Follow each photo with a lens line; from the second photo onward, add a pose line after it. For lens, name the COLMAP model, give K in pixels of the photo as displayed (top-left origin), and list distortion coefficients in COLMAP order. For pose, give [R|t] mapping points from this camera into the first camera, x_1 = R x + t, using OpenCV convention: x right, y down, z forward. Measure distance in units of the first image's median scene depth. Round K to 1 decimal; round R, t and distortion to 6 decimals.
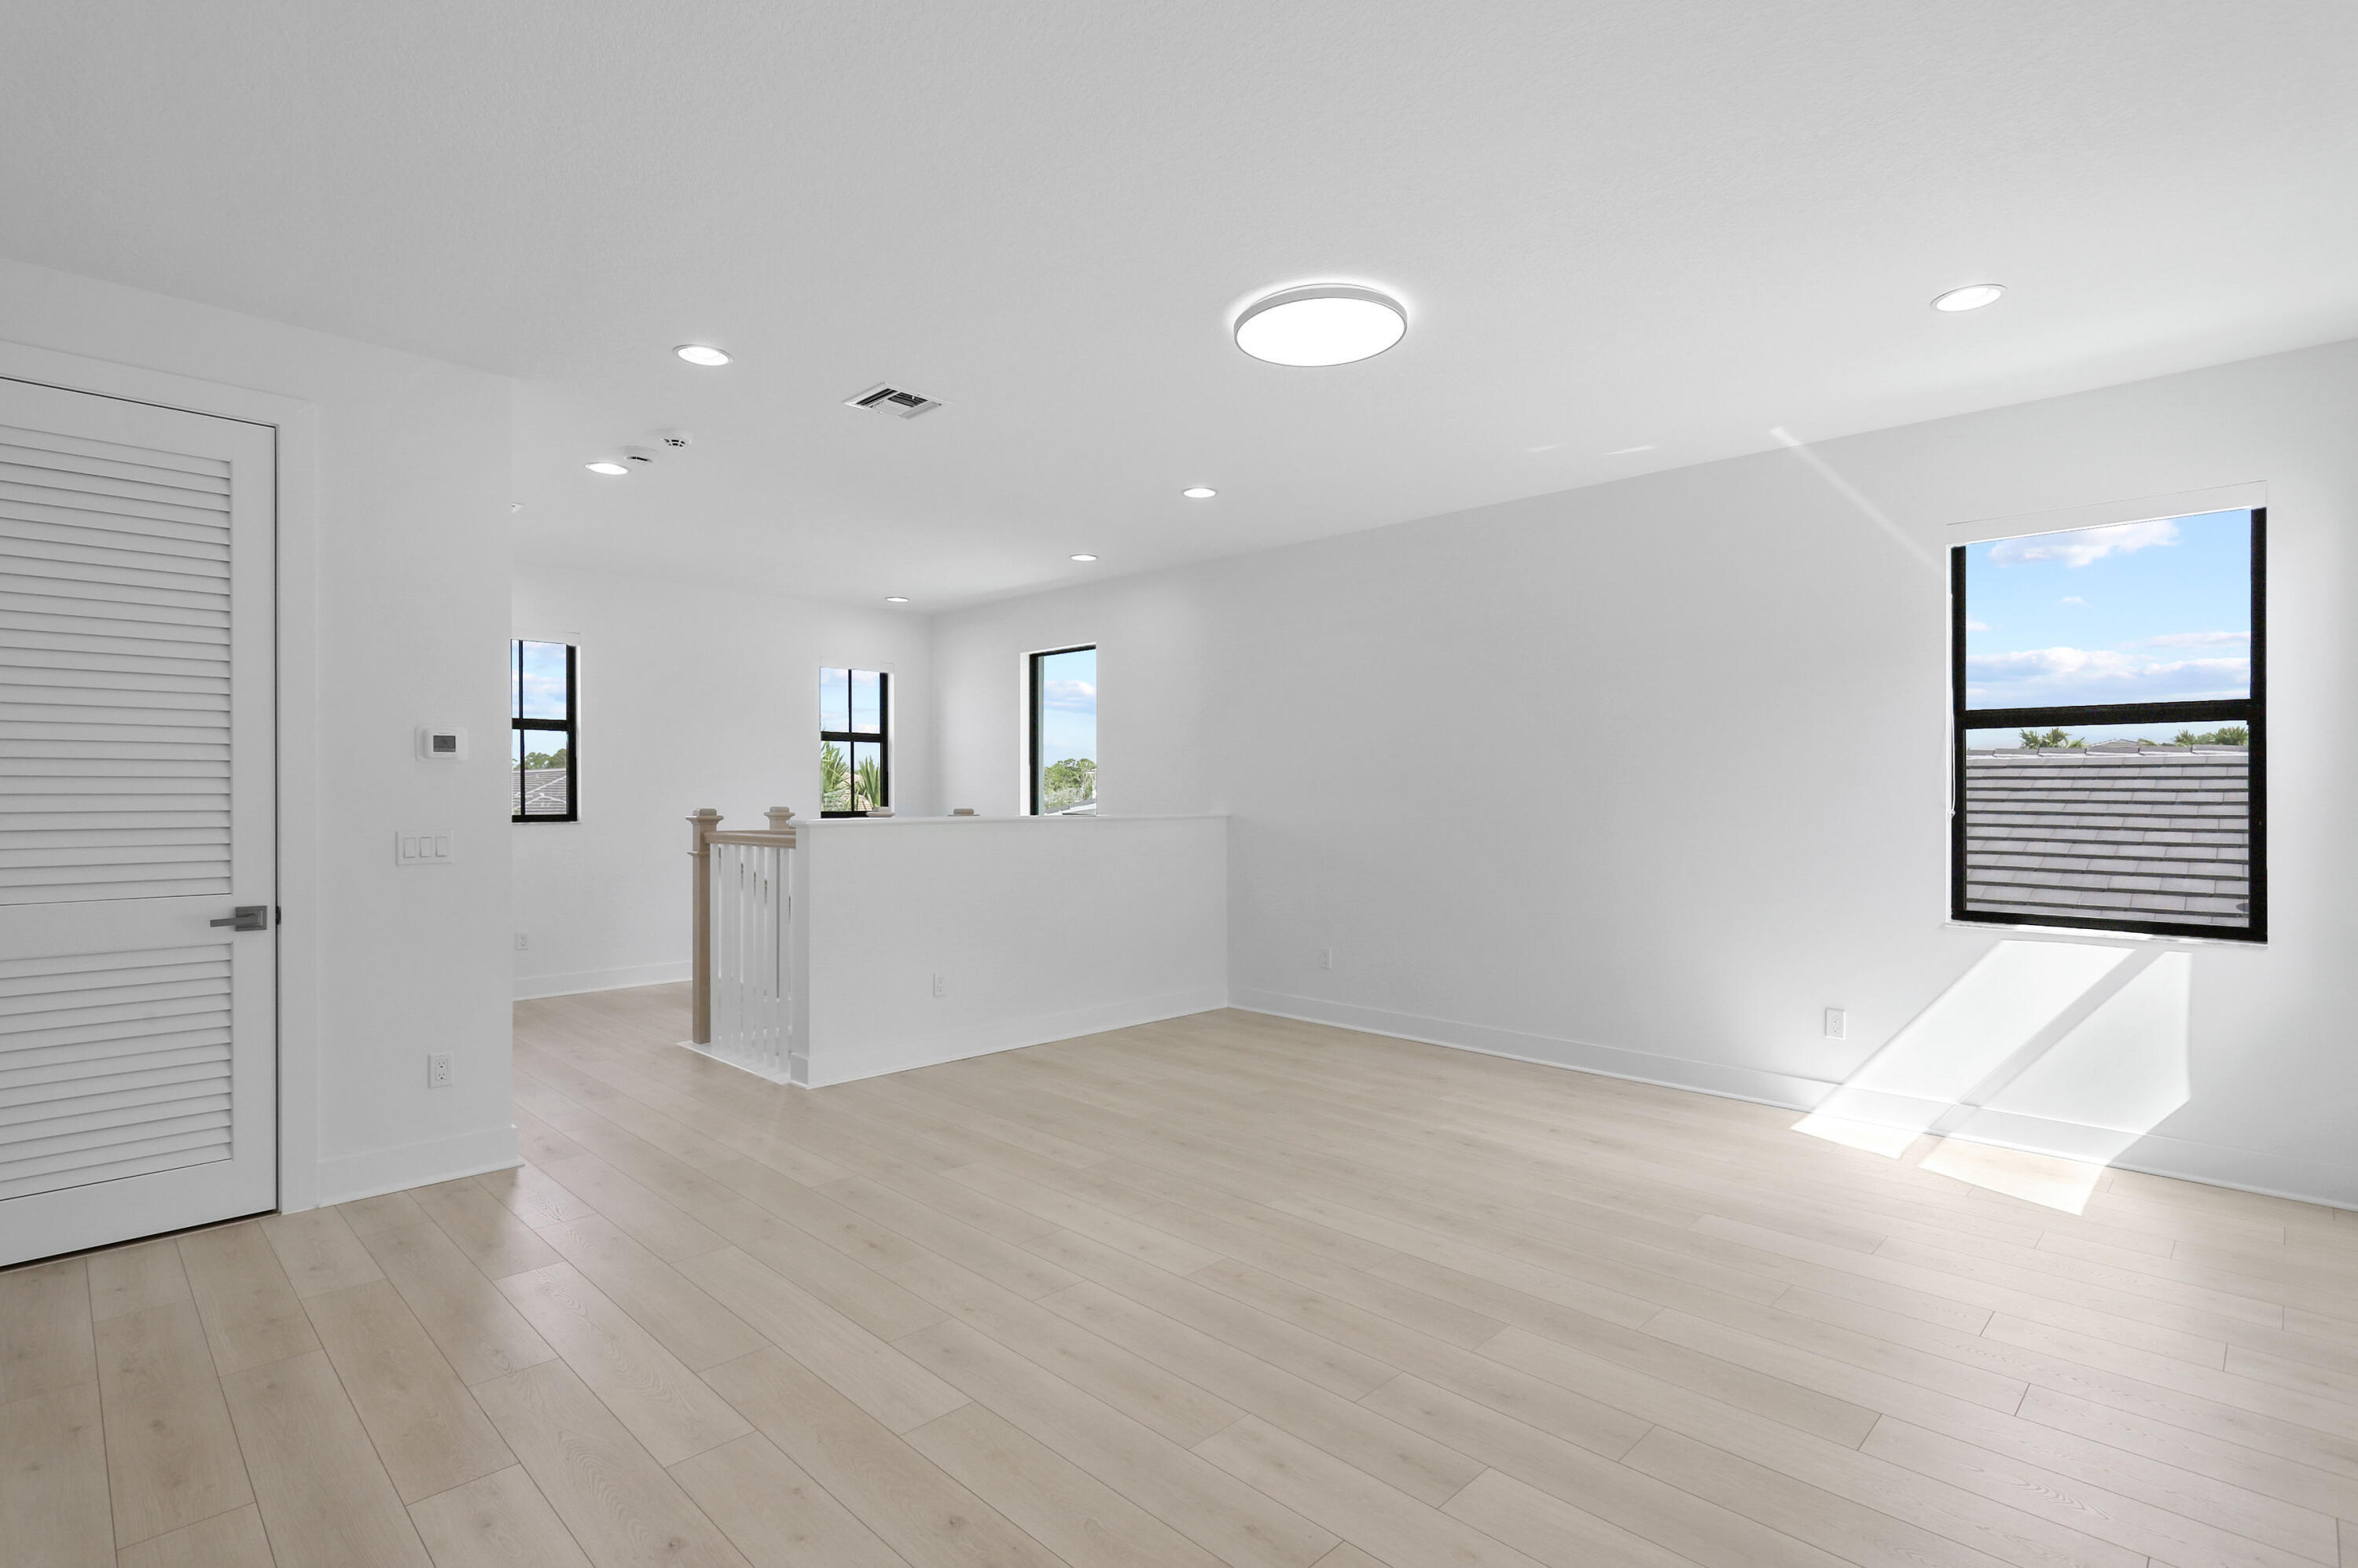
lens RADIAL K [[1121.1, 0, 1179.0], [0, 1121.1, 784.0], [0, 0, 1]] dist [0.000621, 0.000125]
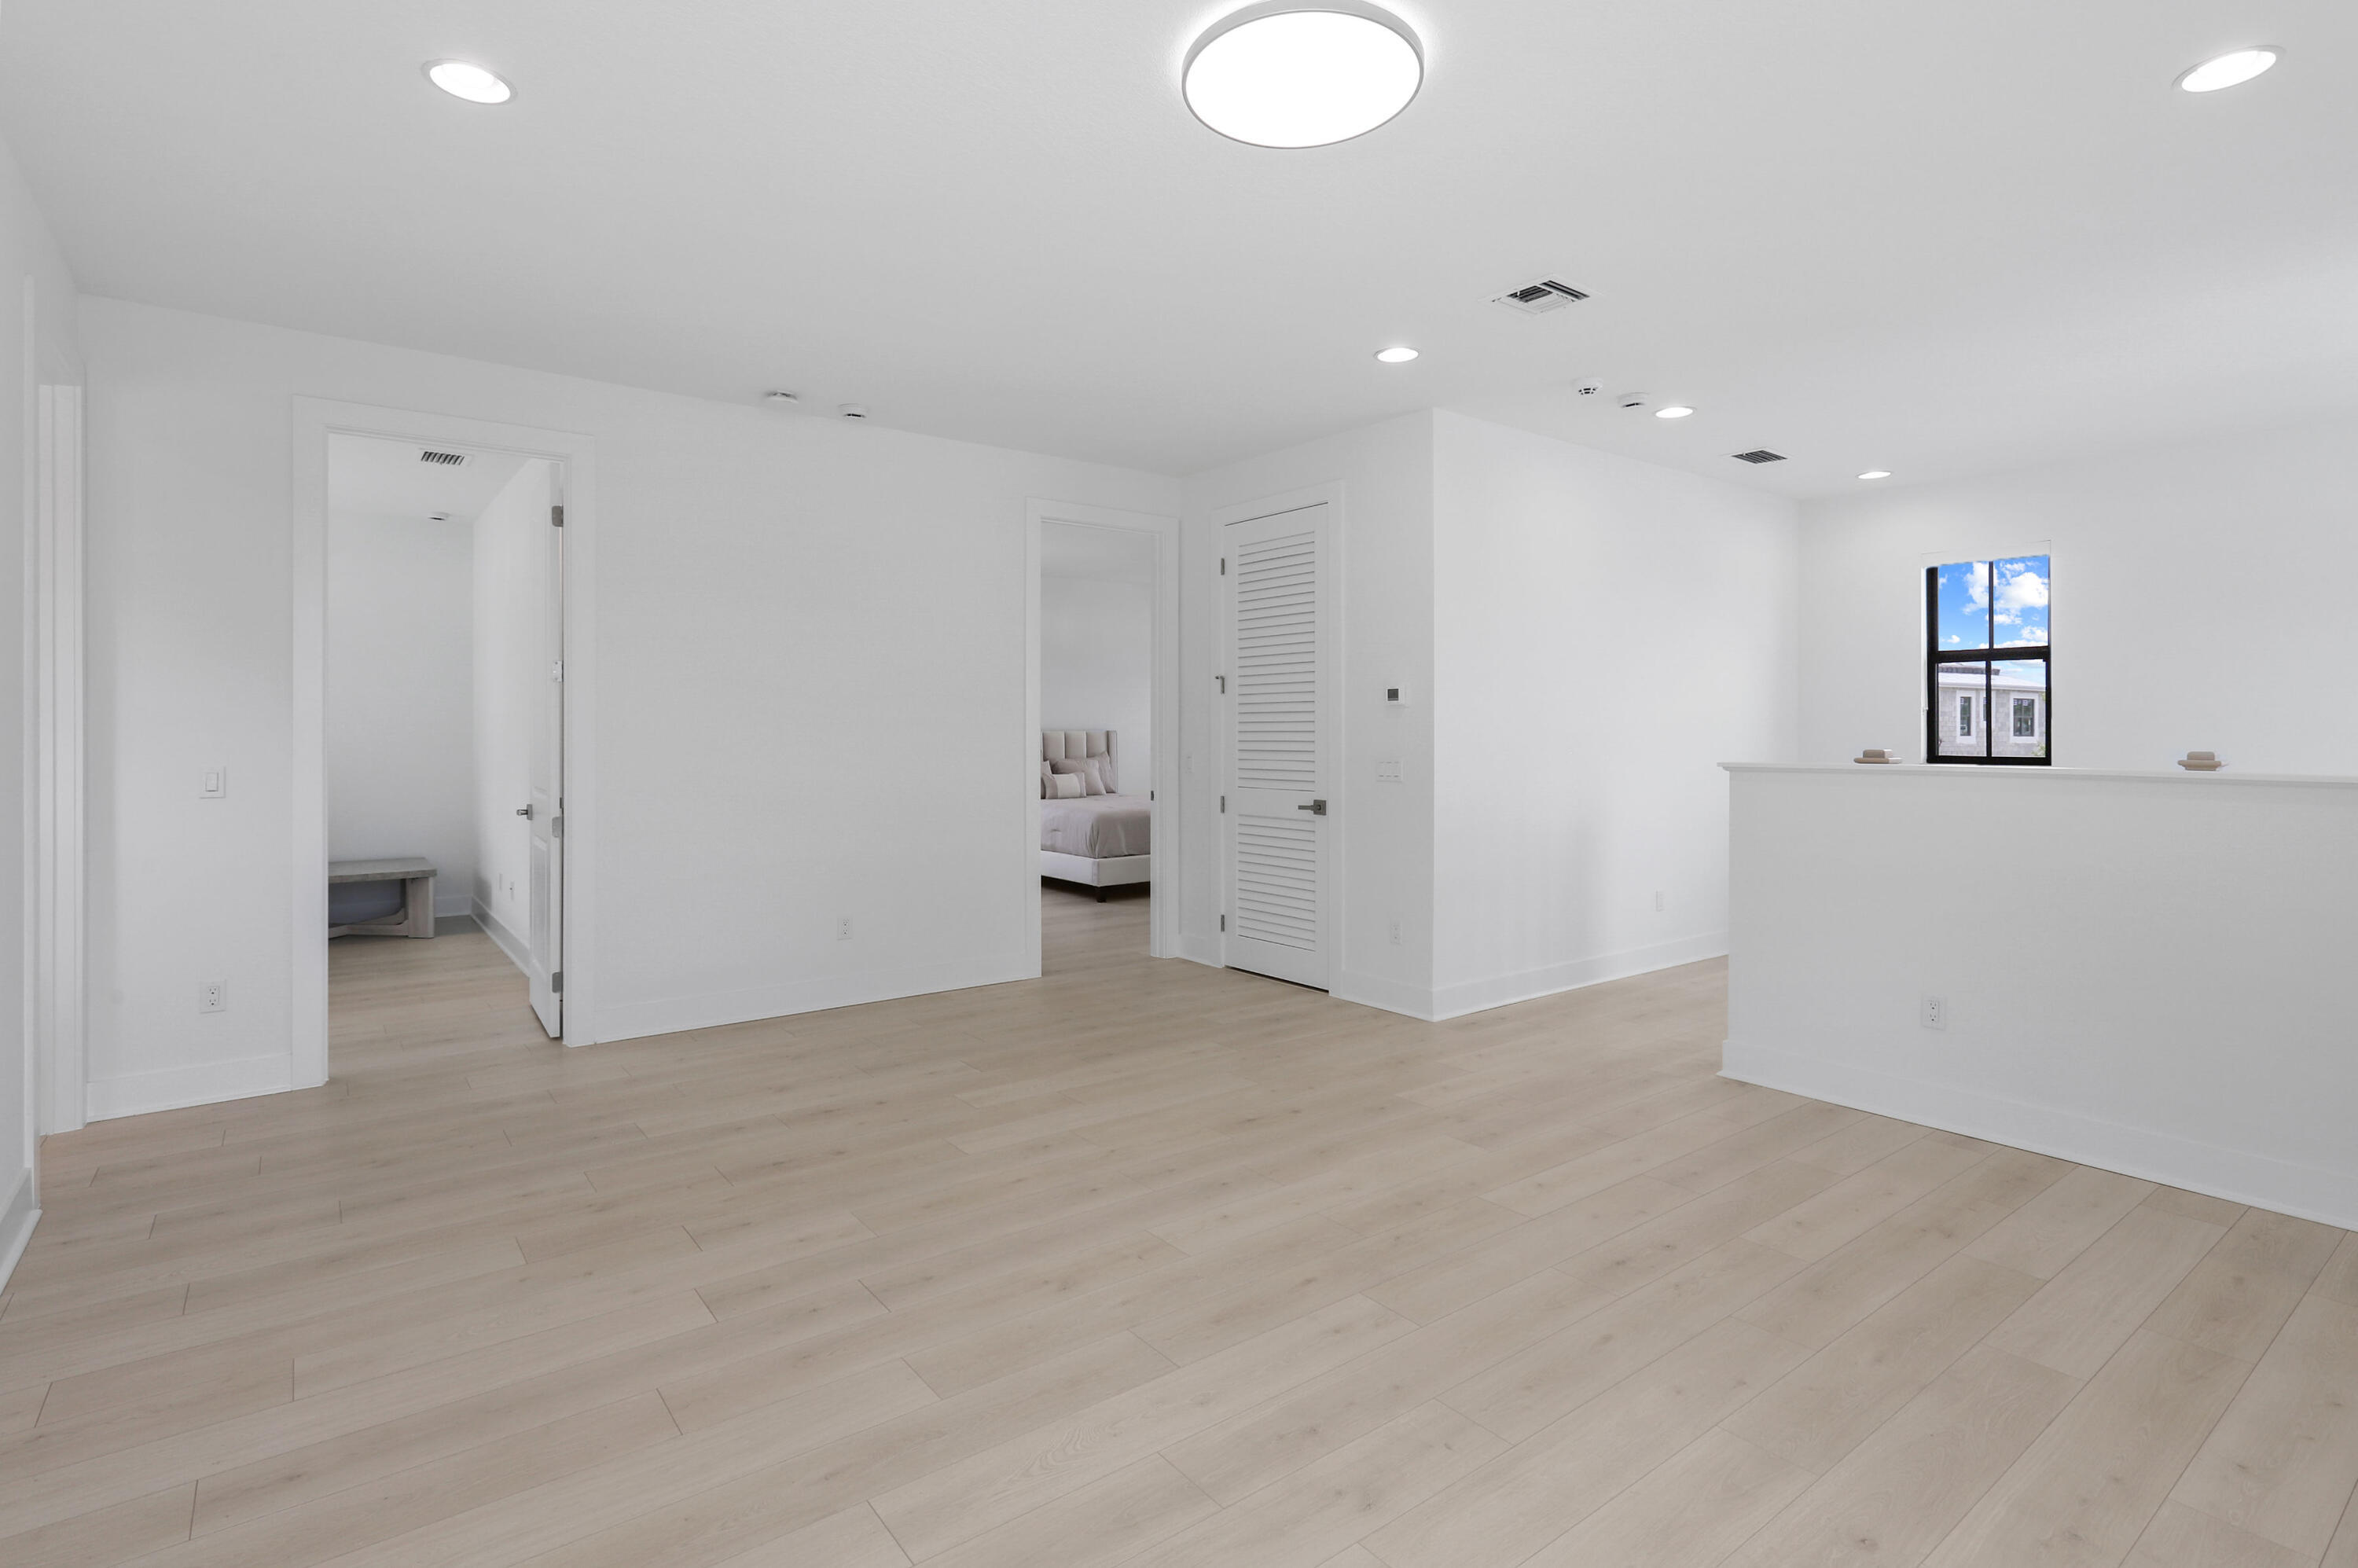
lens RADIAL K [[1149.3, 0, 1178.1], [0, 1149.3, 723.5], [0, 0, 1]] dist [-0.000856, 0.000819]
pose [[-0.132958, -0.011202, -0.991058, 0.751672], [0.005827, 0.999910, -0.012084, 0.014922], [0.991104, -0.007381, -0.132881, 0.893122]]
